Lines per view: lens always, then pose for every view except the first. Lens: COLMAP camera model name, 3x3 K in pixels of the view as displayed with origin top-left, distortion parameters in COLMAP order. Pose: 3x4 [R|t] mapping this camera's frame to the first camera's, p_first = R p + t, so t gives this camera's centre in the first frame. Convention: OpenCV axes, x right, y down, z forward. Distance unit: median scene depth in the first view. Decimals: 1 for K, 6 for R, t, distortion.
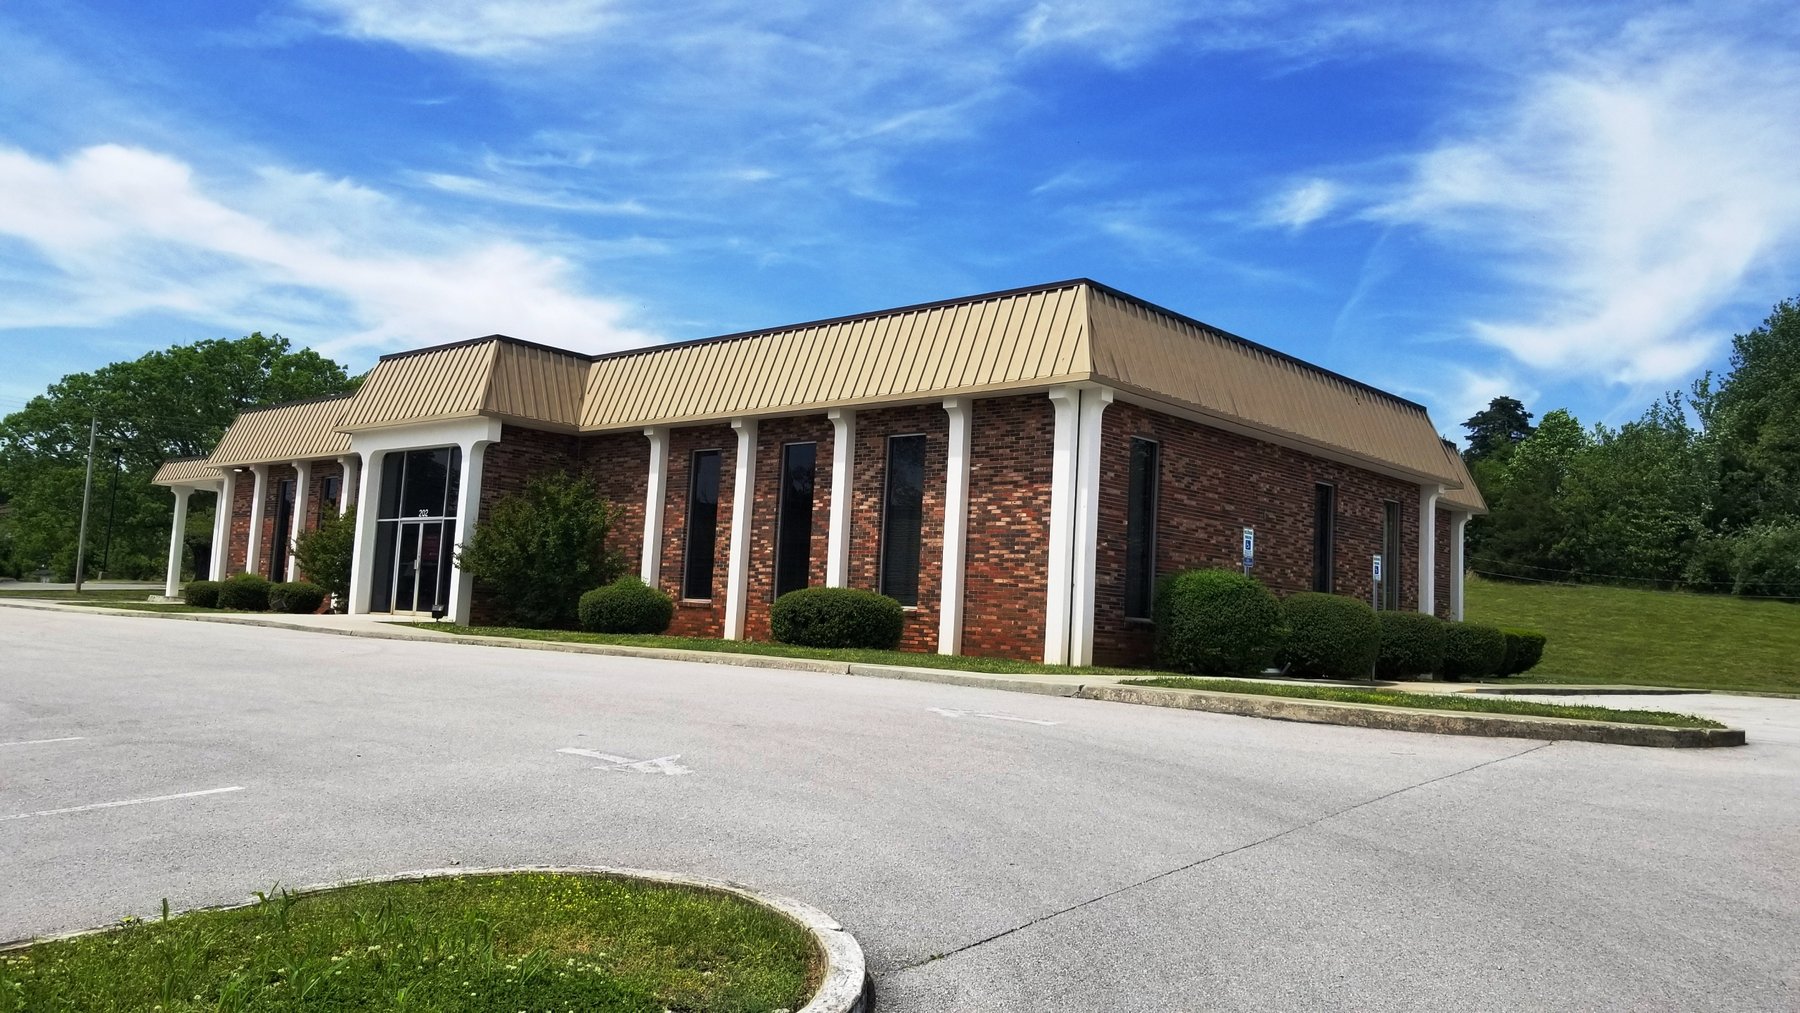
lens RADIAL K [[1375.4, 0, 900.0], [0, 1375.4, 506.5], [0, 0, 1]] dist [0.000328, 0.000098]
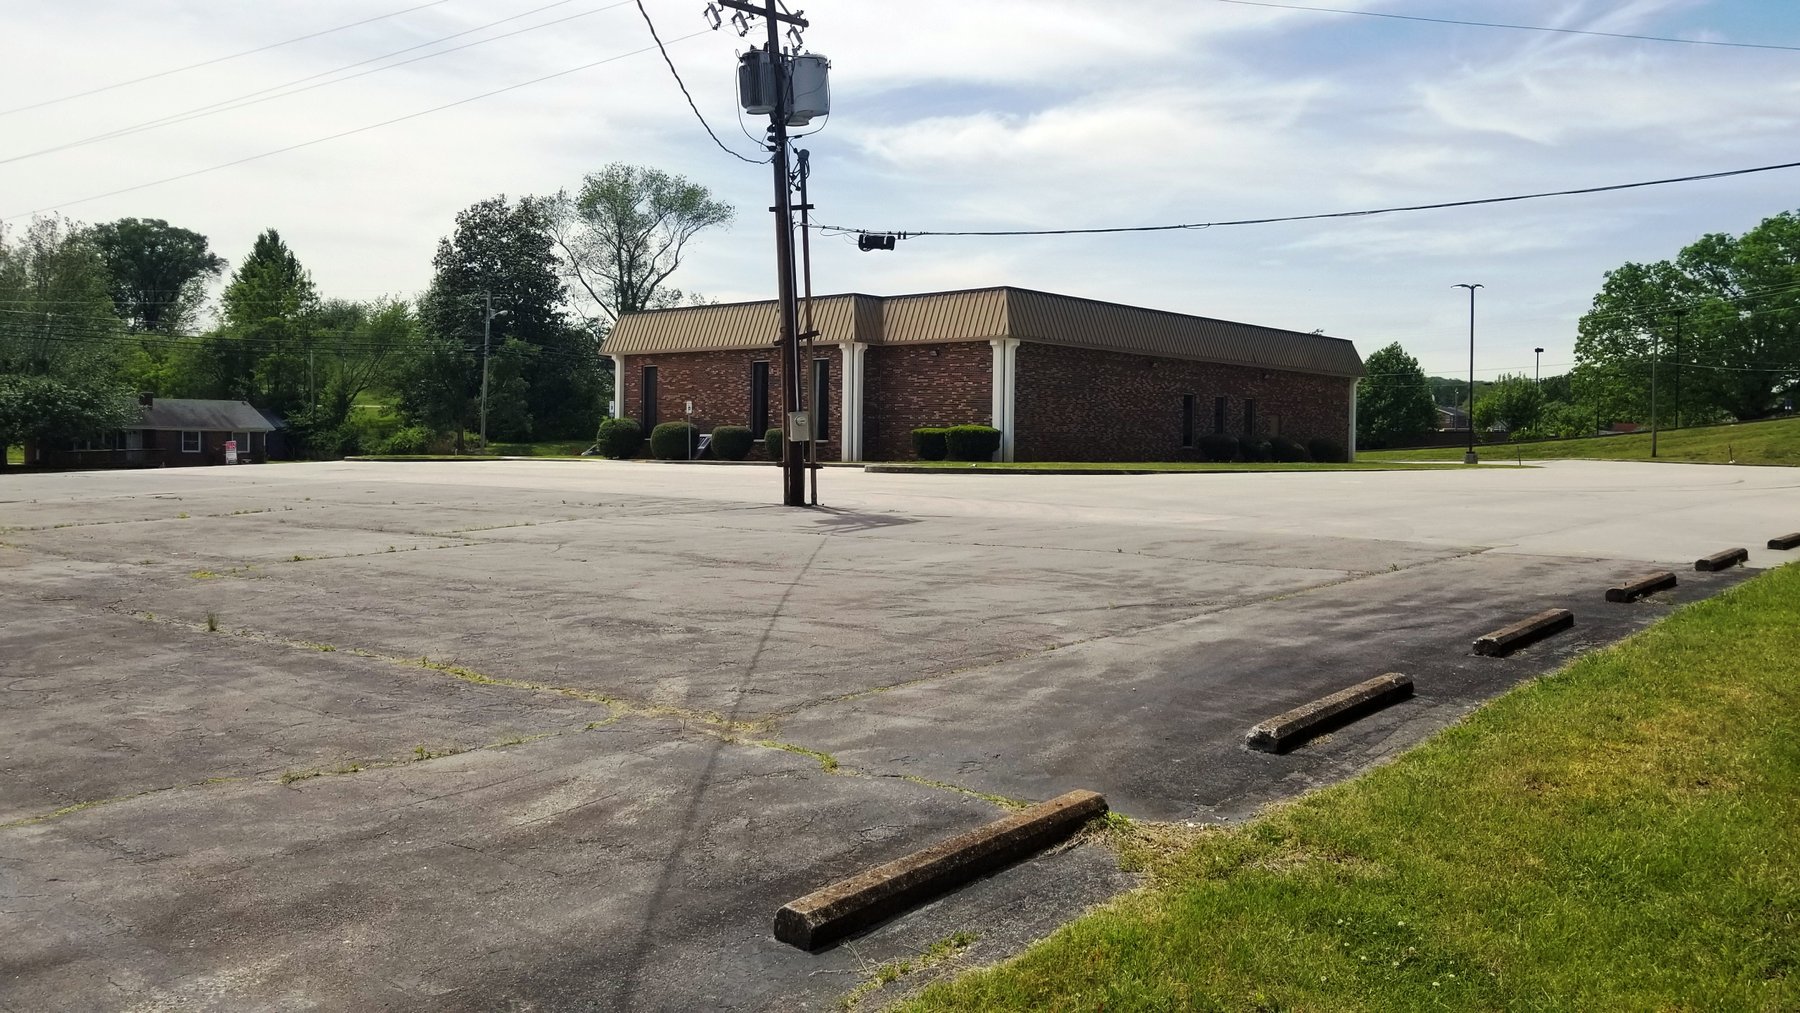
lens RADIAL K [[1375.4, 0, 900.0], [0, 1375.4, 506.5], [0, 0, 1]] dist [0.000328, 0.000098]
pose [[0.075214, -0.016511, -0.997031, 2.473598], [0.080482, 0.996701, -0.010434, 0.244526], [0.993914, -0.079458, 0.076295, 1.148946]]
